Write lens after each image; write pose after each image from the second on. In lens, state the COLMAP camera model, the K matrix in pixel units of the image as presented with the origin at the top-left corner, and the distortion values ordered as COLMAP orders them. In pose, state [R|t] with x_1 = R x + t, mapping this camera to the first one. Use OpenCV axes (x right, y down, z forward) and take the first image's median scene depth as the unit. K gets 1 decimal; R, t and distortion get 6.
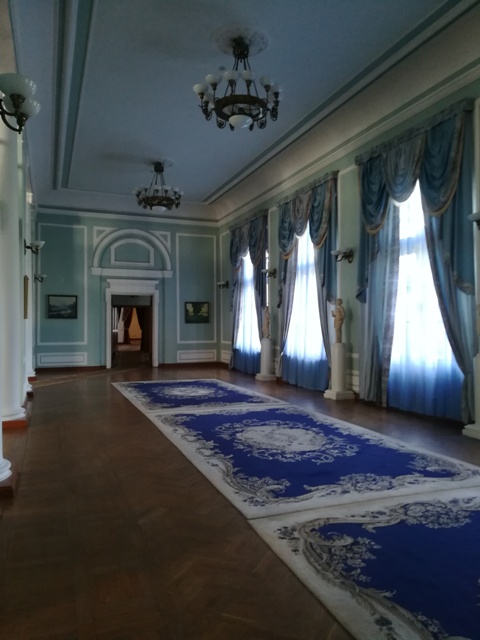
lens RADIAL K [[479.6, 0, 240.0], [0, 479.6, 320.0], [0, 0, 1]] dist [0.003397, 0.002456]
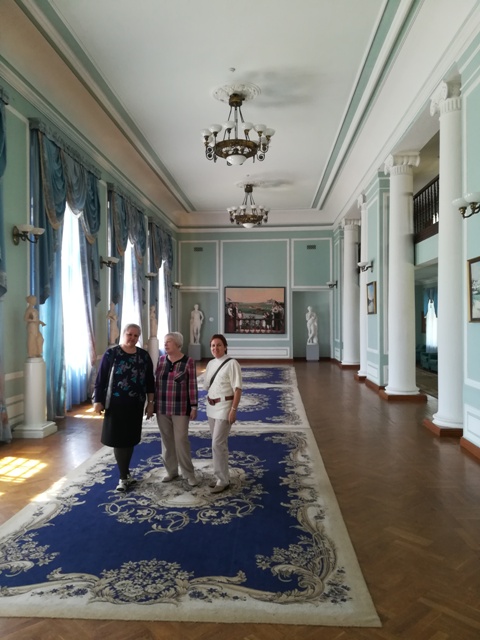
lens RADIAL K [[479.6, 0, 240.0], [0, 479.6, 320.0], [0, 0, 1]] dist [0.003397, 0.002456]
pose [[-0.918475, 0.042160, 0.393226, -0.092484], [0.032495, 0.998985, -0.031207, -0.003503], [-0.394142, -0.015885, -0.918912, 1.825189]]
